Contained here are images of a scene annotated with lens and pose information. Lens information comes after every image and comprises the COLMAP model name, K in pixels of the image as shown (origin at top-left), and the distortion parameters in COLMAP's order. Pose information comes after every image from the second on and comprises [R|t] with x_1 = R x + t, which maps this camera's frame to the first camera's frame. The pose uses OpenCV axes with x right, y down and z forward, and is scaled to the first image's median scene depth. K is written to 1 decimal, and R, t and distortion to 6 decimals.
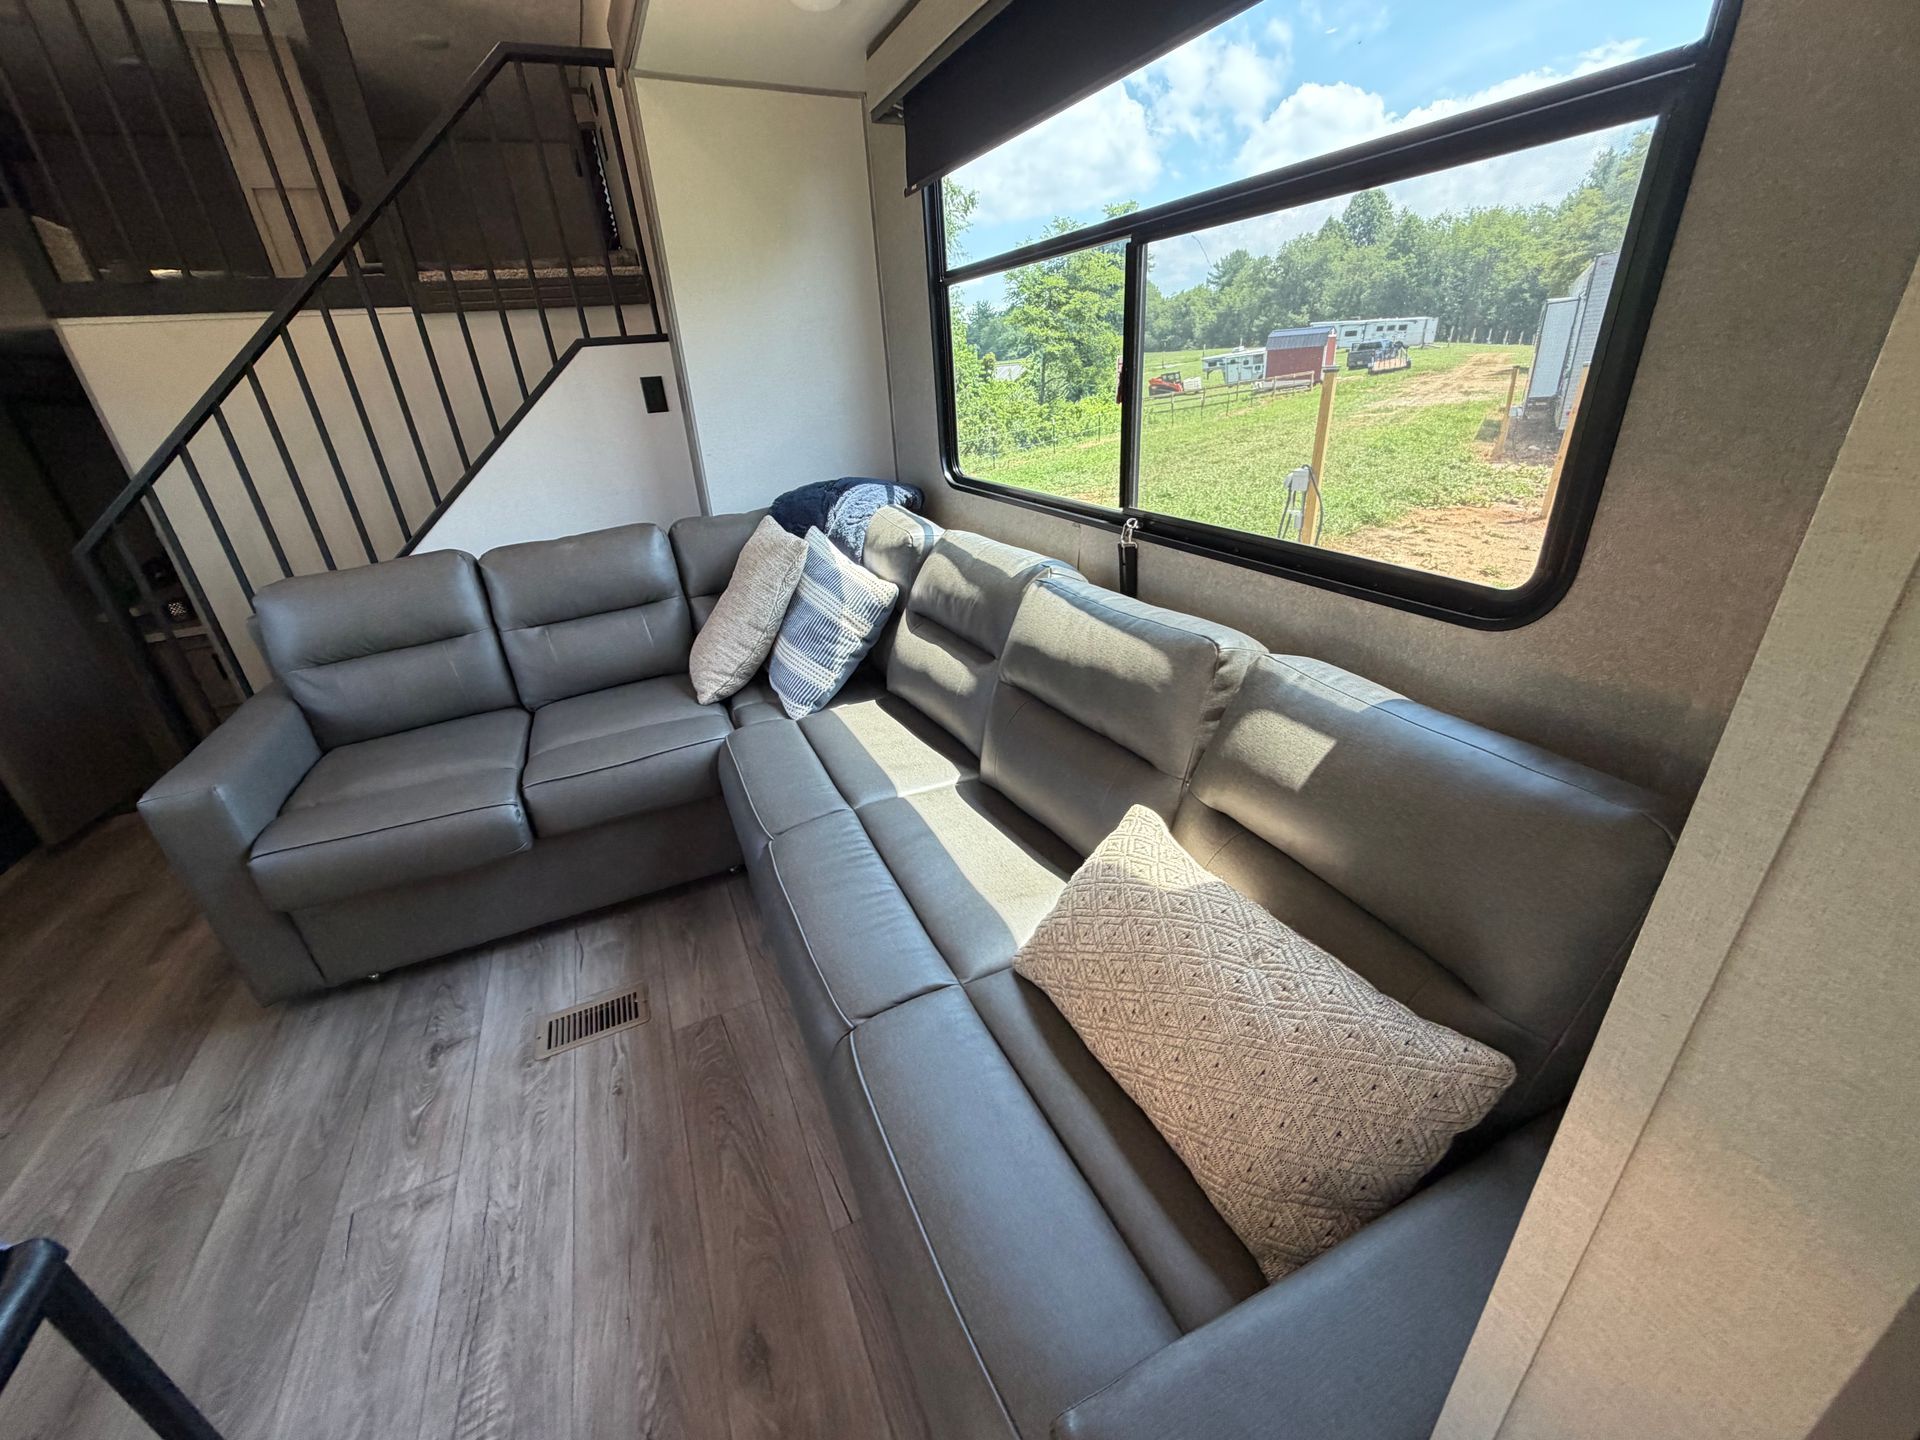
lens RADIAL K [[767.2, 0, 963.8], [0, 767.2, 720.6], [0, 0, 1]] dist [0.001130, -0.000331]
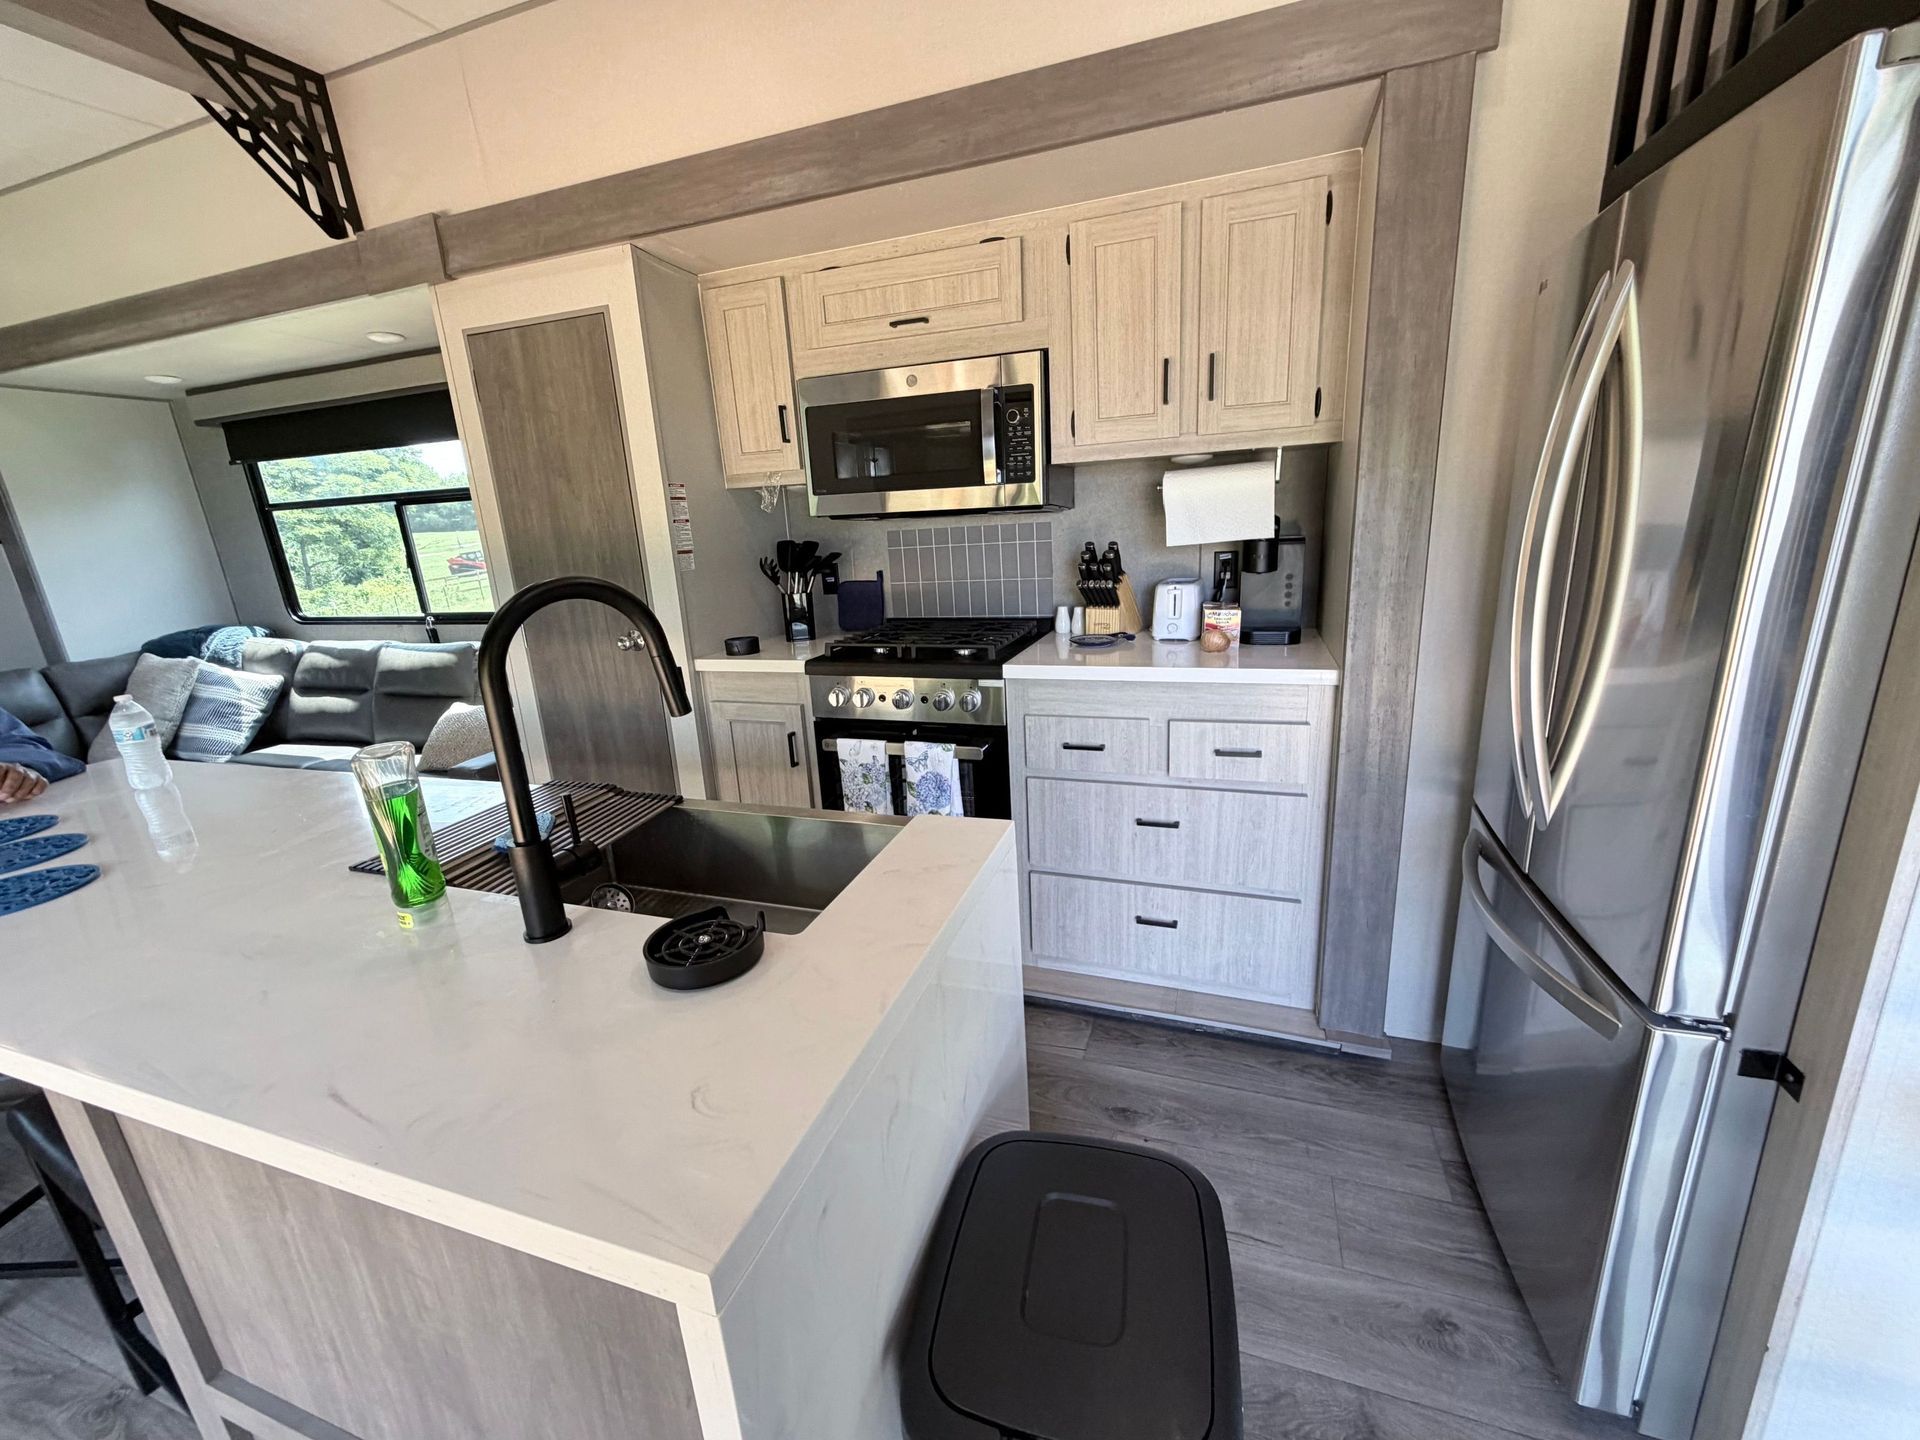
lens RADIAL K [[767.2, 0, 960.1], [0, 767.2, 721.8], [0, 0, 1]] dist [0.001130, -0.000331]
pose [[0.699055, -0.185678, 0.690541, -0.214036], [0.320327, 0.944698, -0.070260, 0.485309], [-0.639307, 0.270314, 0.719873, -1.075938]]
